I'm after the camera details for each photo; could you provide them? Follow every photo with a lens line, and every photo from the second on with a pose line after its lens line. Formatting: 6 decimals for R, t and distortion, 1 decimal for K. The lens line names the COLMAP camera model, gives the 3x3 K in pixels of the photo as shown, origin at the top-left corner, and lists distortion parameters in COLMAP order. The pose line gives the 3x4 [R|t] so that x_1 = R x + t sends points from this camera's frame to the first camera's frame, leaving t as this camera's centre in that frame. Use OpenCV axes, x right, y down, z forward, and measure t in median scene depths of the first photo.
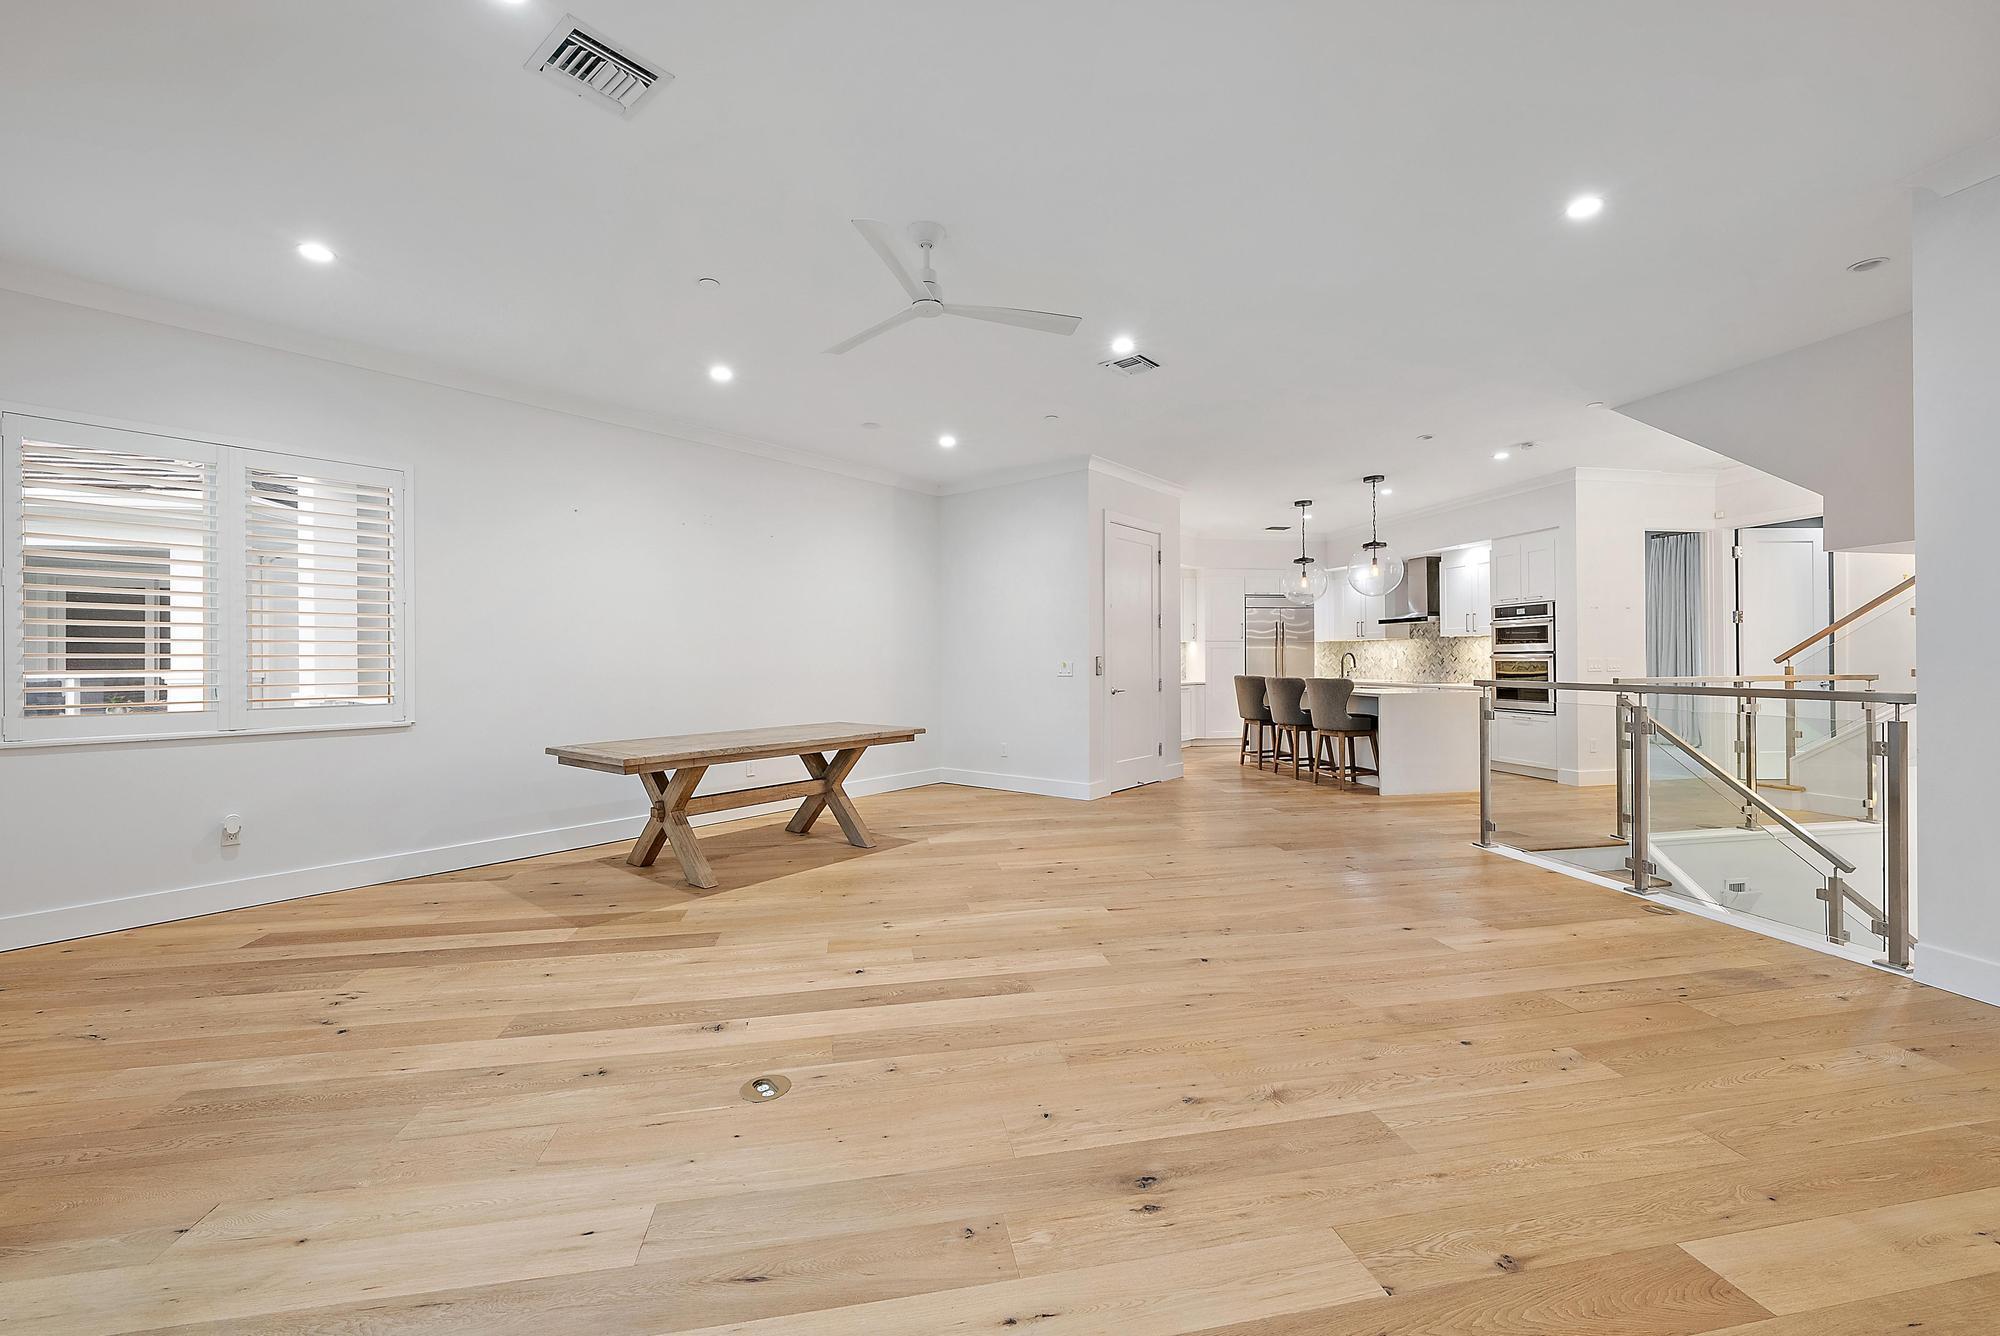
lens RADIAL K [[802.6, 0, 999.2], [0, 802.6, 660.4], [0, 0, 1]] dist [-0.000310, -0.000113]
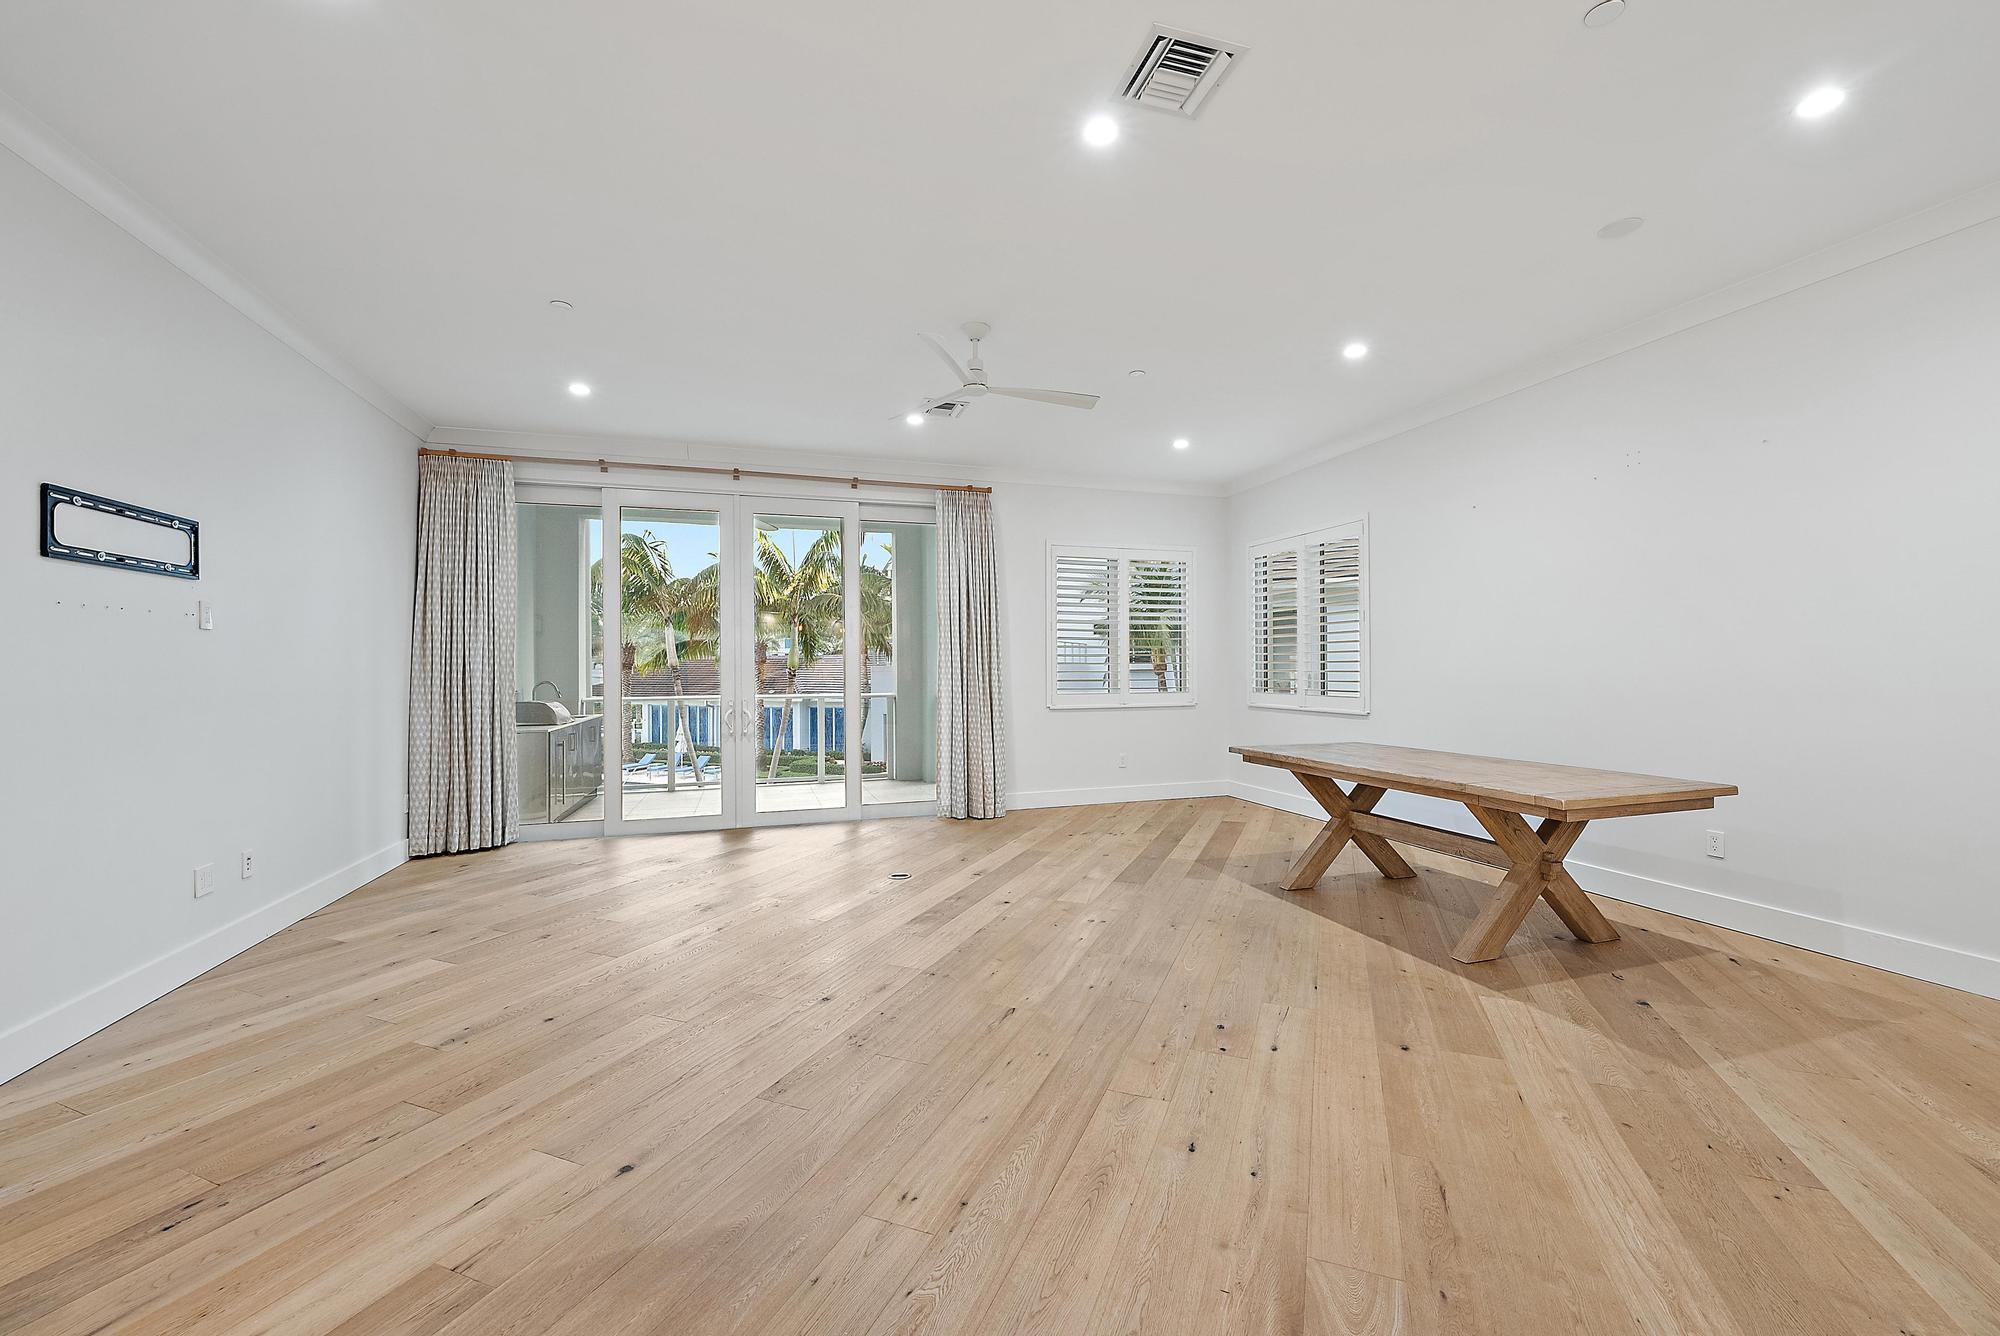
lens RADIAL K [[797.4, 0, 1006.0], [0, 797.4, 663.7], [0, 0, 1]] dist [-0.000318, -0.000278]
pose [[-0.547873, 0.006087, -0.836540, 0.857777], [0.007913, 0.999966, 0.002093, -0.012245], [0.836524, -0.005473, -0.547902, 1.587155]]
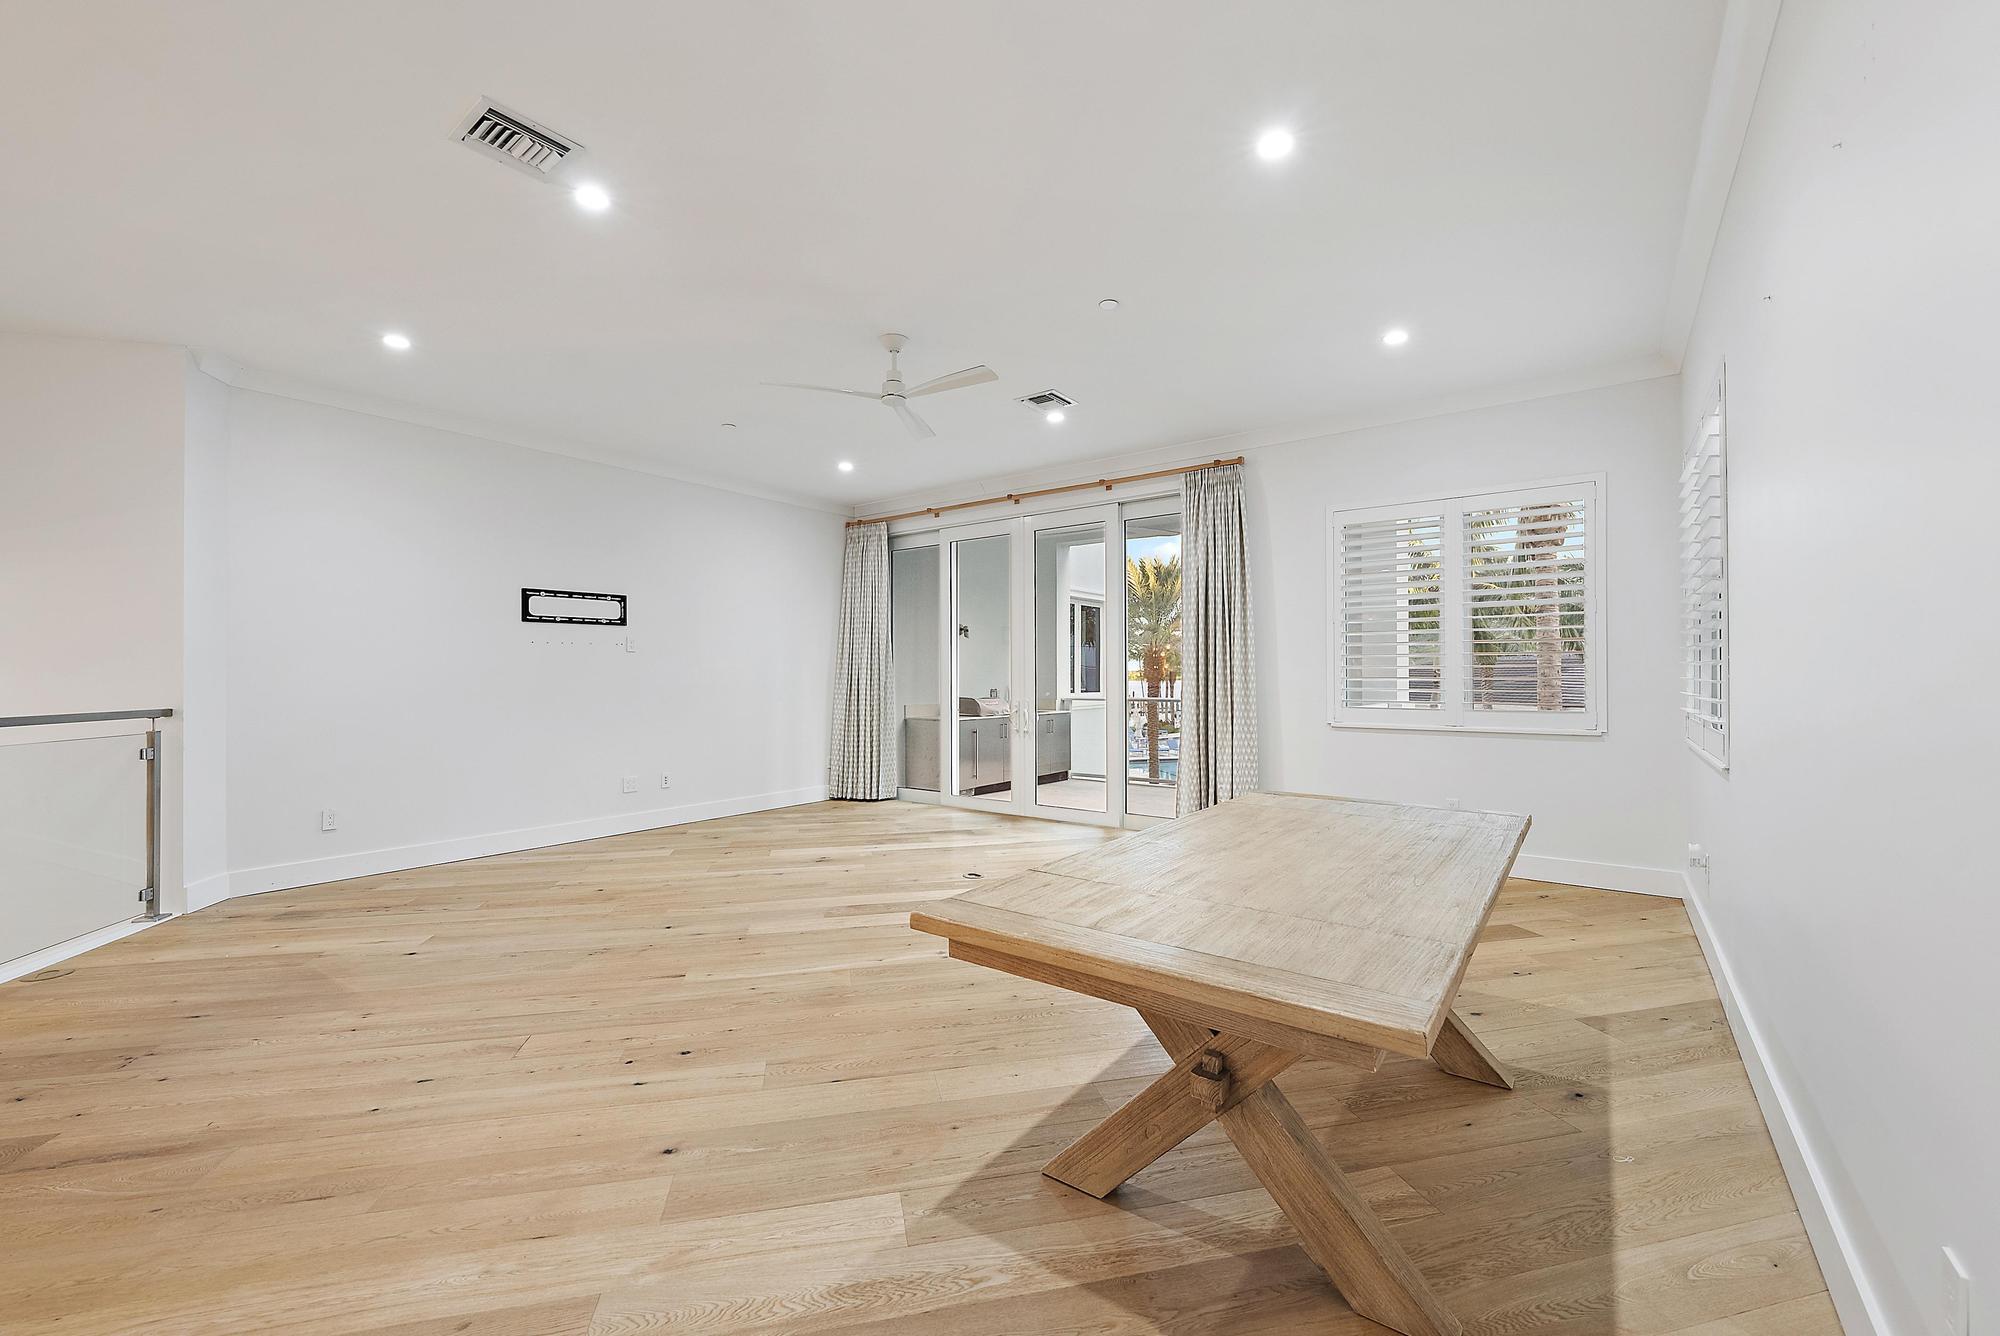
lens RADIAL K [[797.4, 0, 1006.0], [0, 797.4, 663.7], [0, 0, 1]] dist [-0.000318, -0.000278]
pose [[-0.999237, 0.010341, -0.037676, -0.197351], [0.010679, 0.999904, -0.008782, -0.006747], [0.037581, -0.009178, -0.999251, 2.096958]]
